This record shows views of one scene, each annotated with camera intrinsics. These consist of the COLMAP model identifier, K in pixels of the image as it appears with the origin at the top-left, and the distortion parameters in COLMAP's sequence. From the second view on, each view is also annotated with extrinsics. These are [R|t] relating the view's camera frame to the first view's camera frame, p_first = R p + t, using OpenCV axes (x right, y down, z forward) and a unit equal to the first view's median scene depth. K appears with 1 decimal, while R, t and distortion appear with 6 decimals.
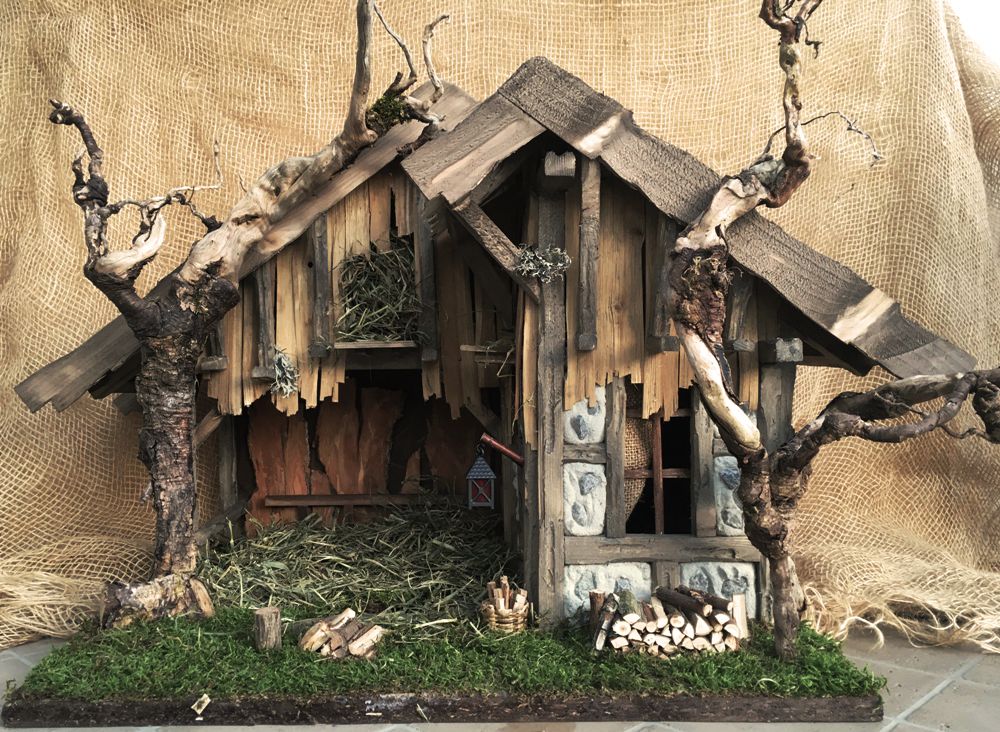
lens RADIAL K [[863.8, 0, 453.4], [0, 863.8, 373.6], [0, 0, 1]] dist [0.034369, -0.038077]
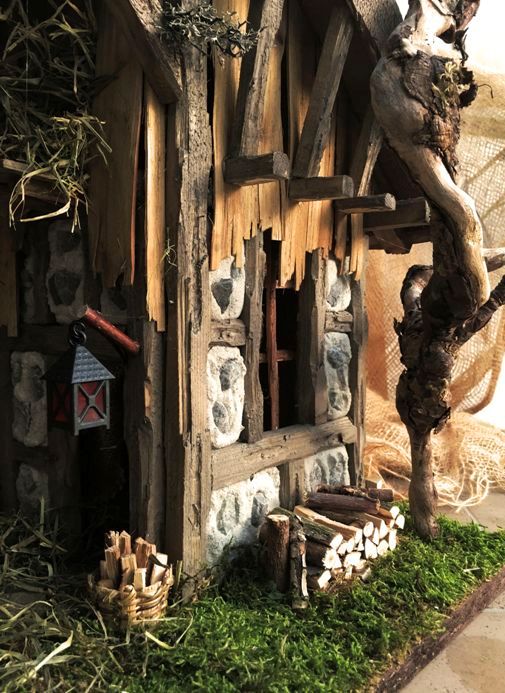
lens RADIAL K [[598.6, 0, 254.3], [0, 598.6, 346.9], [0, 0, 1]] dist [0.034369, -0.038077]
pose [[0.651047, -0.041237, 0.757916, -0.210330], [0.005237, 0.998743, 0.049842, 0.079251], [-0.759019, -0.028480, 0.650445, 0.658160]]
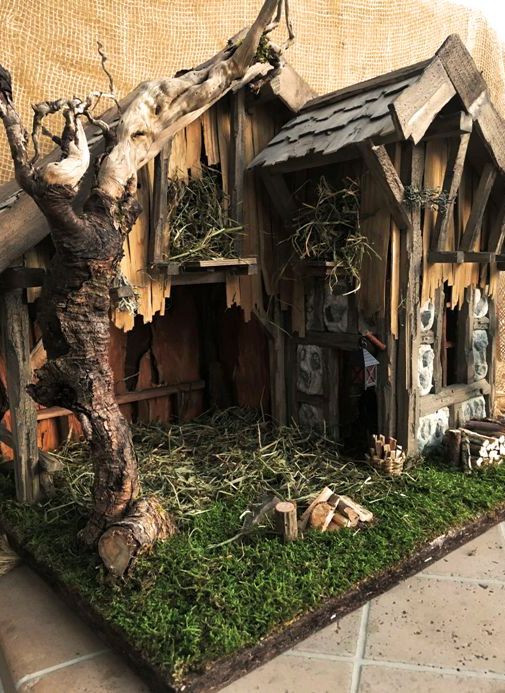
lens RADIAL K [[598.6, 0, 237.3], [0, 598.6, 343.9], [0, 0, 1]] dist [0.034369, -0.038077]
pose [[0.771995, -0.105598, 0.626796, -0.692410], [0.034431, 0.991603, 0.124650, -0.029276], [-0.634695, -0.074648, 0.769149, 0.445908]]
